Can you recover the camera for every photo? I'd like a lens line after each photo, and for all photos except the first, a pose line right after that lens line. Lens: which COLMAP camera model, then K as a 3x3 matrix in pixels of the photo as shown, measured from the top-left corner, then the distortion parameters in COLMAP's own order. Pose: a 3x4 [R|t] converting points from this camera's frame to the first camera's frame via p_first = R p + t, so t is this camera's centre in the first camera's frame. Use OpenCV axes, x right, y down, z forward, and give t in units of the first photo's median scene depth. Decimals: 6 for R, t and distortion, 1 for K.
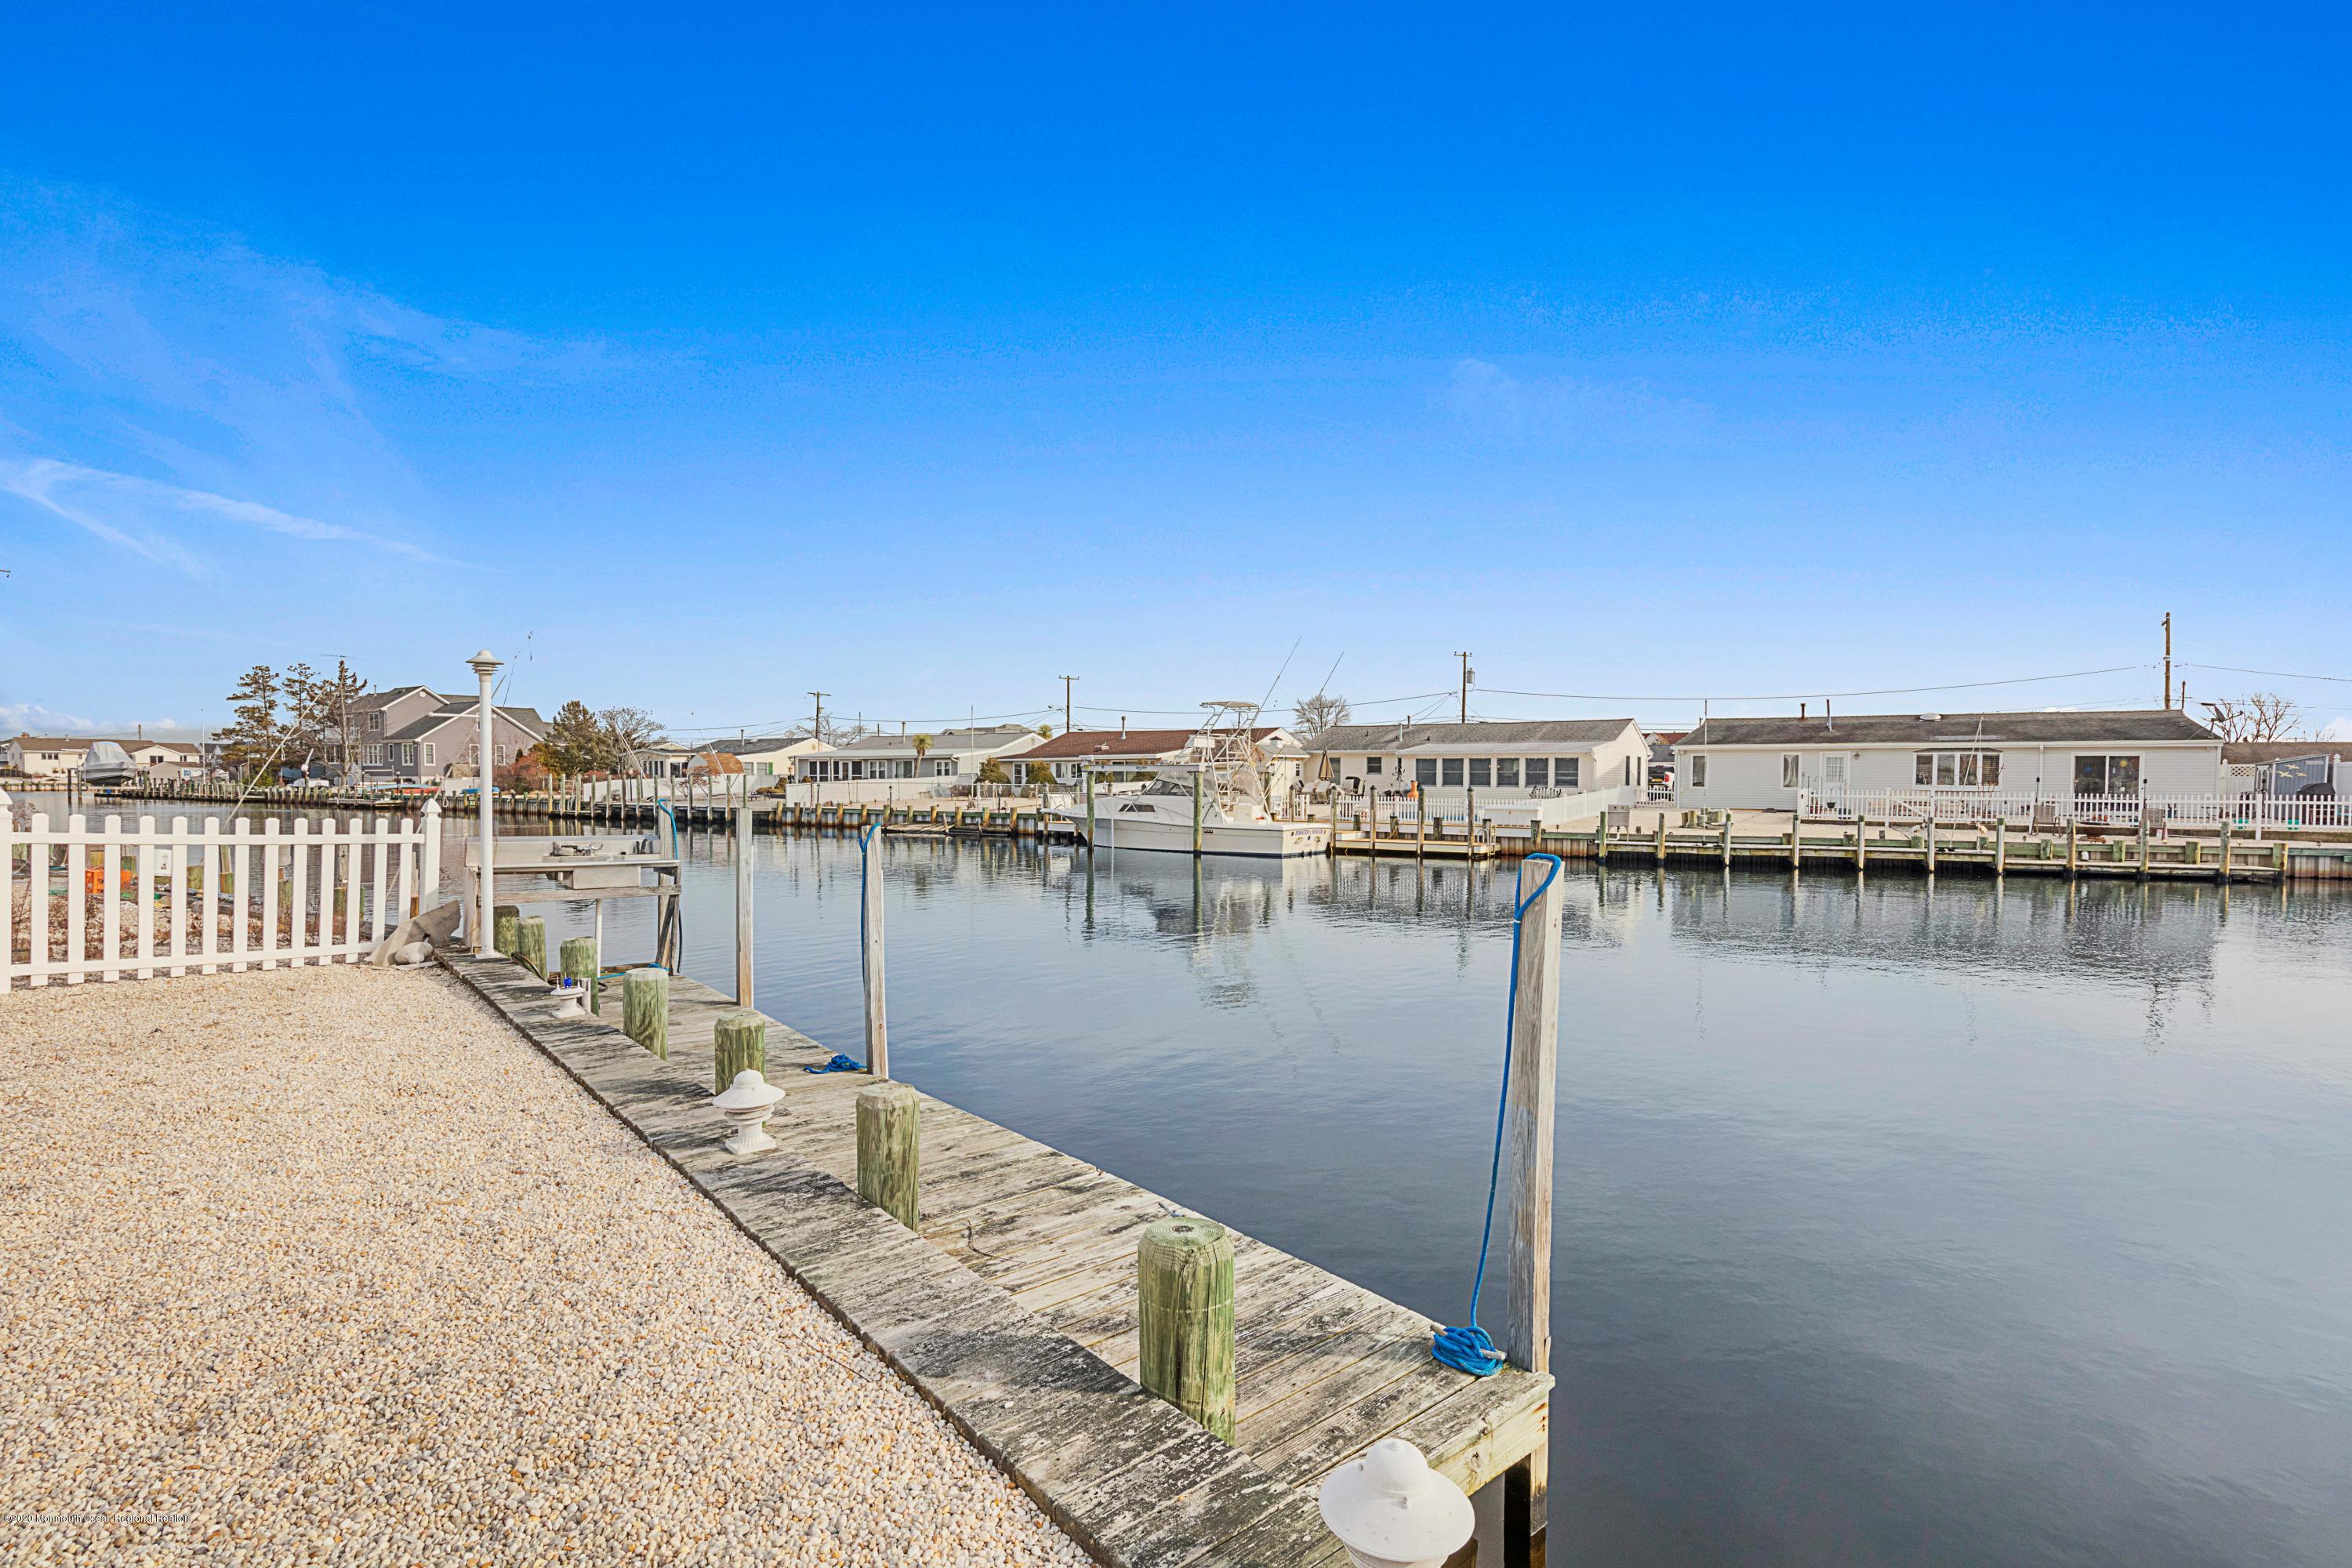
lens RADIAL K [[1085.9, 0, 1176.0], [0, 1085.9, 784.0], [0, 0, 1]] dist [0.002130, 0.000054]
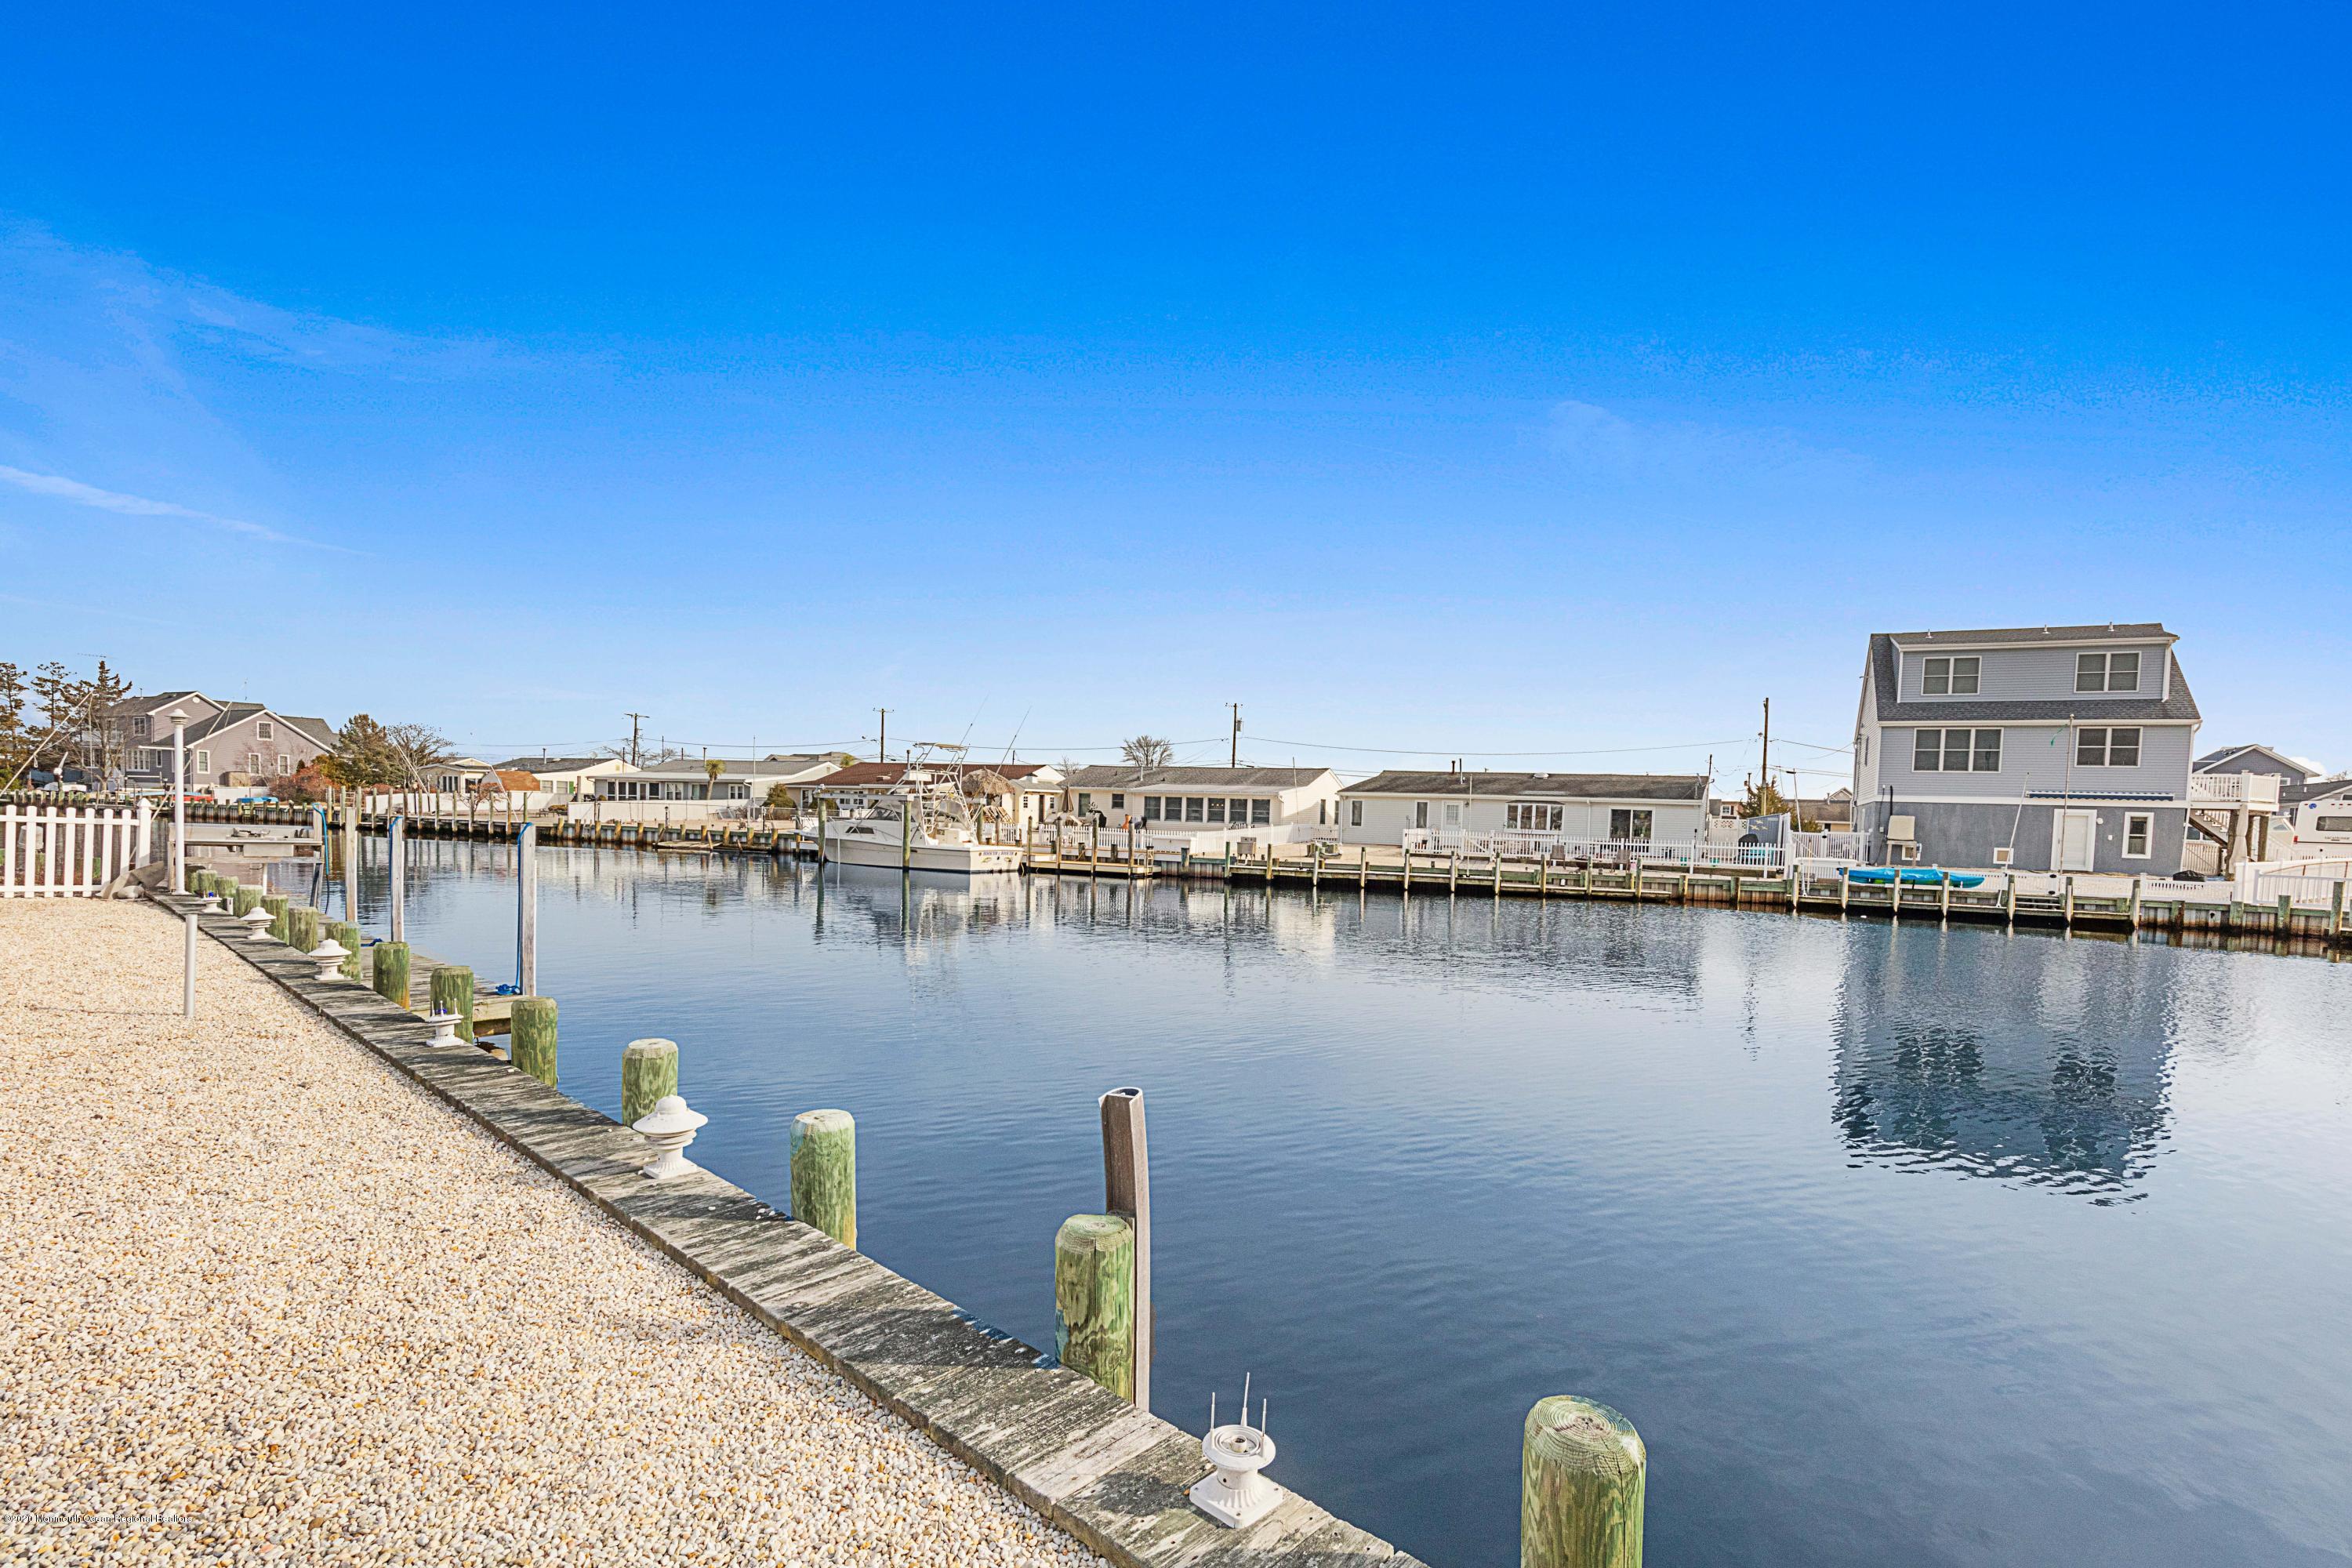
lens RADIAL K [[1062.1, 0, 1202.5], [0, 1062.1, 855.5], [0, 0, 1]] dist [-0.000353, -0.000337]
pose [[0.988934, 0.022531, 0.146636, 0.126675], [-0.027702, 0.999061, 0.033319, 0.000618], [-0.145747, -0.037012, 0.988629, -0.156018]]
